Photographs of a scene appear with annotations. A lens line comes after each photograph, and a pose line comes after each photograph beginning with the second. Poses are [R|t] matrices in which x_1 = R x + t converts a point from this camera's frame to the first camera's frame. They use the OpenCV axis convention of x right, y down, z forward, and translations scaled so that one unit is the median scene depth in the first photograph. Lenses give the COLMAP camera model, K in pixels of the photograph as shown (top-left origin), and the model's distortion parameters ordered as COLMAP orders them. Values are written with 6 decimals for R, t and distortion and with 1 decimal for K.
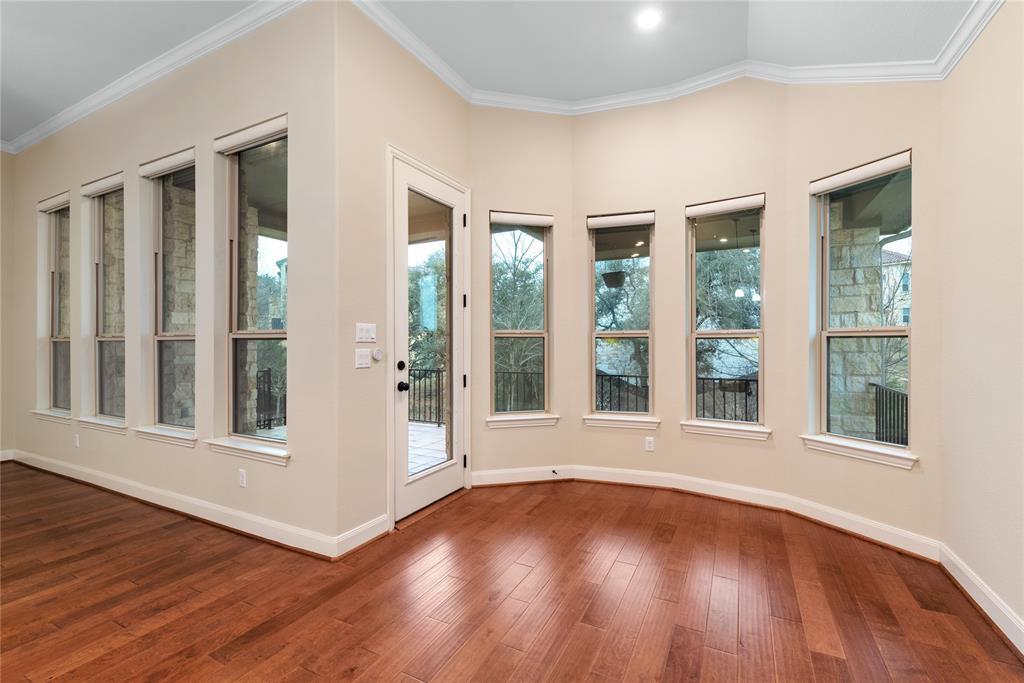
lens RADIAL K [[443.2, 0, 515.2], [0, 443.2, 349.8], [0, 0, 1]] dist [0.002417, -0.000117]
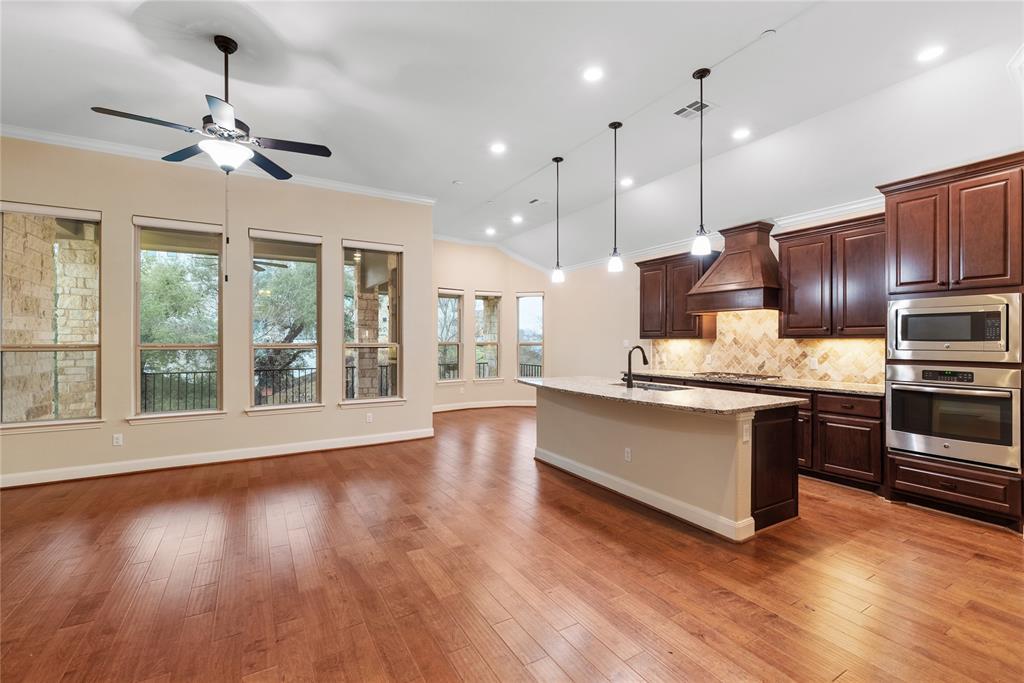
lens RADIAL K [[443.2, 0, 516.0], [0, 443.2, 342.4], [0, 0, 1]] dist [0.002417, -0.000117]
pose [[0.537929, -0.001159, 0.842990, -1.422655], [0.013100, 0.999890, -0.006984, -0.019399], [-0.842889, 0.014801, 0.537884, -0.456537]]
